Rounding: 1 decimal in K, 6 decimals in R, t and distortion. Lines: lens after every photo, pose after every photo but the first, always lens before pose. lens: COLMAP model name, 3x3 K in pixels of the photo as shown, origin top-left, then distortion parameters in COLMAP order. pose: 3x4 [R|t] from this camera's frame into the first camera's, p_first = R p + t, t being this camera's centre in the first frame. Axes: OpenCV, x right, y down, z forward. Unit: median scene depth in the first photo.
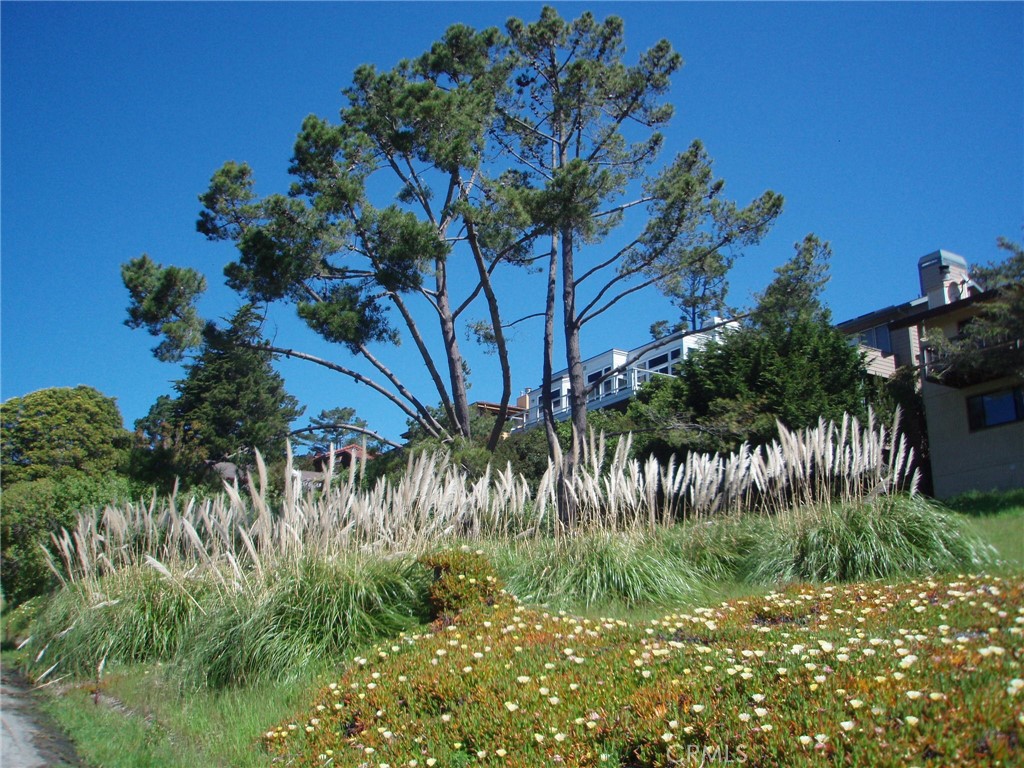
lens RADIAL K [[1058.9, 0, 507.0], [0, 1058.9, 422.2], [0, 0, 1]] dist [-0.106533, 0.000000]
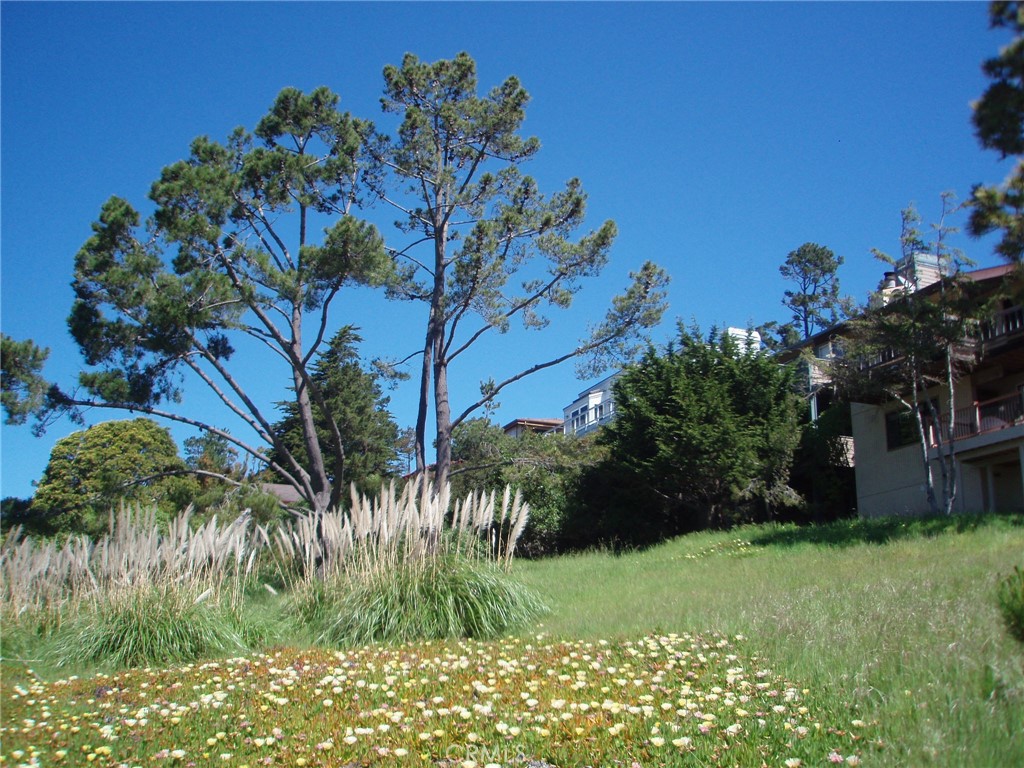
lens RADIAL K [[1058.9, 0, 490.1], [0, 1058.9, 445.9], [0, 0, 1]] dist [-0.106533, 0.000000]
pose [[0.981401, -0.026658, -0.190107, 0.307390], [0.030590, 0.999374, 0.017775, -0.027331], [0.189514, -0.023260, 0.981602, -0.007492]]
